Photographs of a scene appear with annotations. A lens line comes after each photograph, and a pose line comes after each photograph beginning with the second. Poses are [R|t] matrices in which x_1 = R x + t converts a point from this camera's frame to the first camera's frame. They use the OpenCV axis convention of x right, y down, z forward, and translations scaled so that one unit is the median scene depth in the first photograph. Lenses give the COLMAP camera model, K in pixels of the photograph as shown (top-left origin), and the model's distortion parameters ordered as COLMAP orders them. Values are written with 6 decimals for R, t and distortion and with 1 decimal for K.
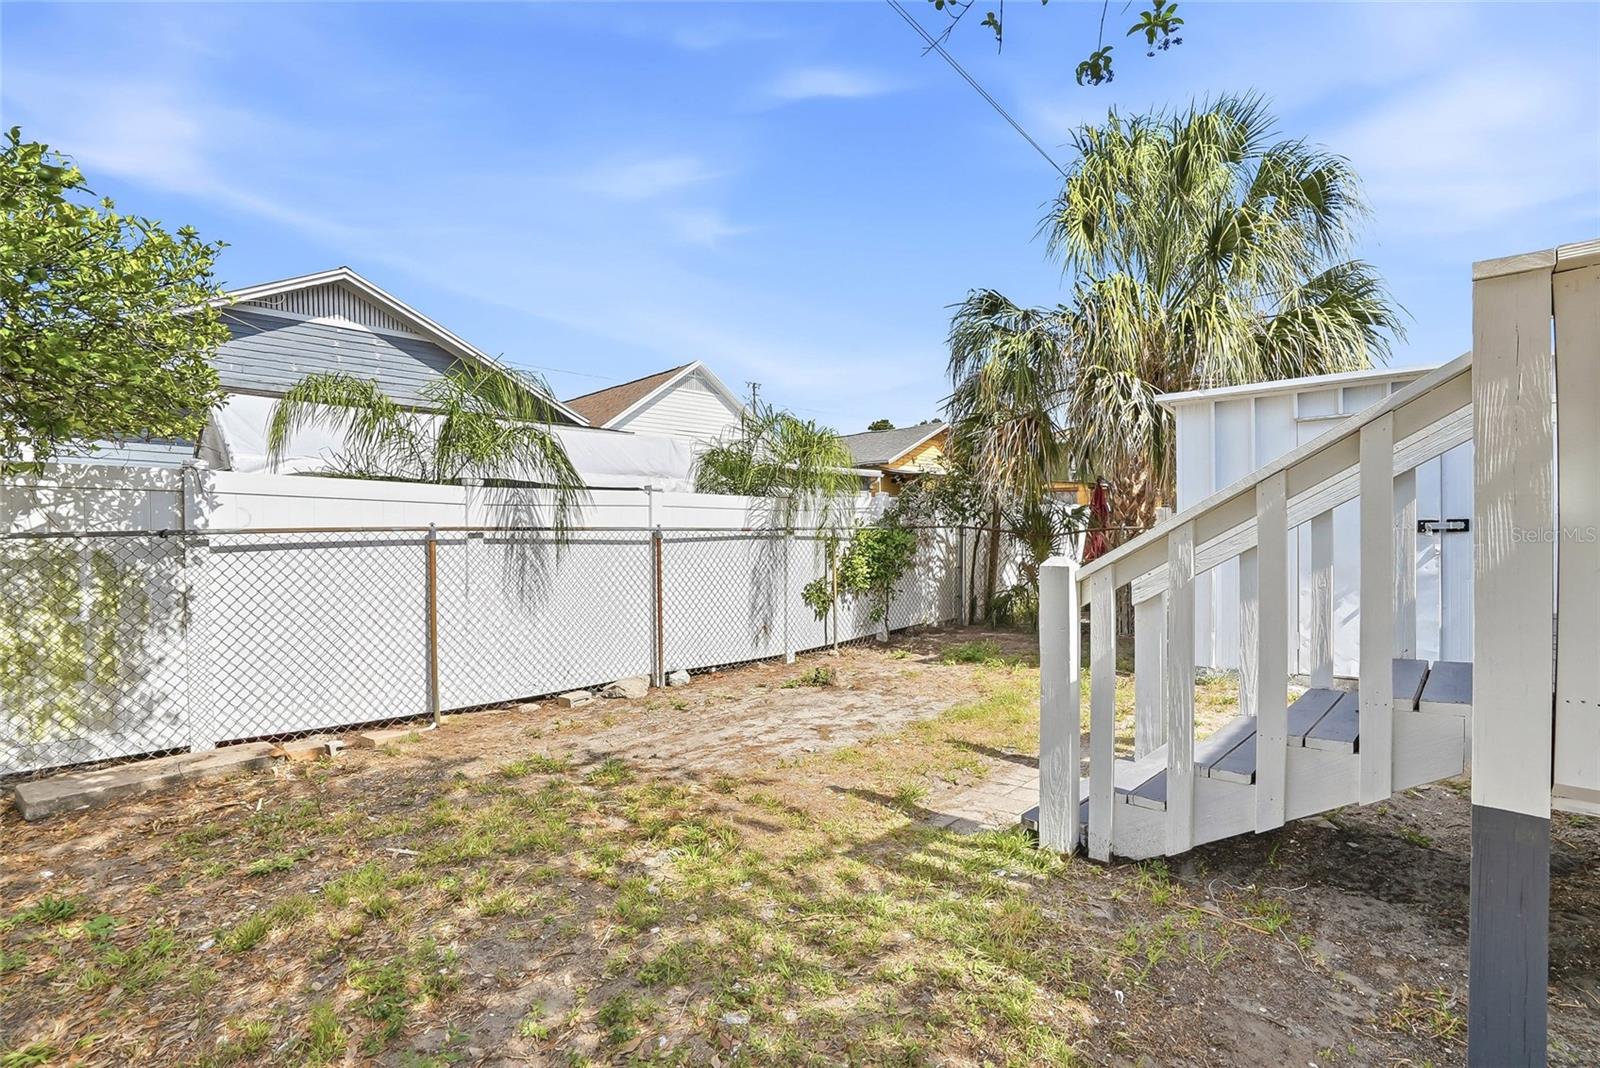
lens RADIAL K [[753.1, 0, 793.4], [0, 753.1, 557.1], [0, 0, 1]] dist [-0.001383, -0.000072]
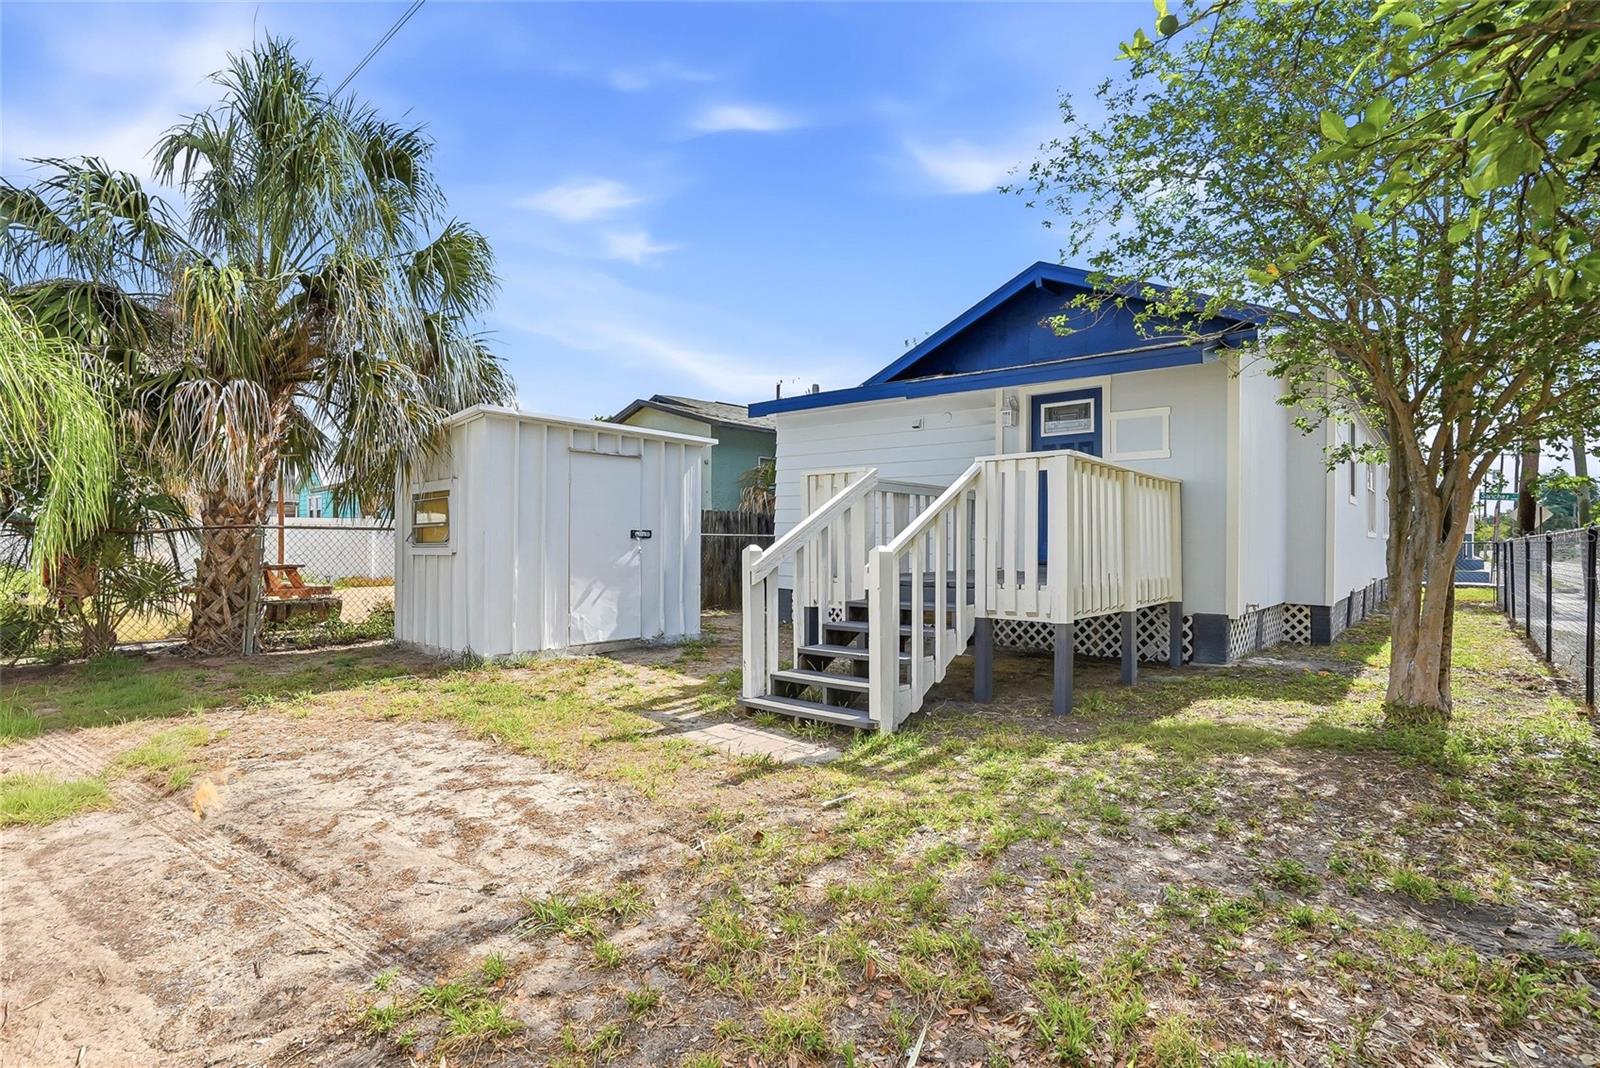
lens RADIAL K [[753.1, 0, 793.4], [0, 753.1, 557.1], [0, 0, 1]] dist [-0.001383, -0.000072]
pose [[-0.052781, 0.005665, 0.998590, -0.795336], [-0.002037, 0.999981, -0.005780, 0.014983], [-0.998604, -0.002339, -0.052769, 0.829537]]
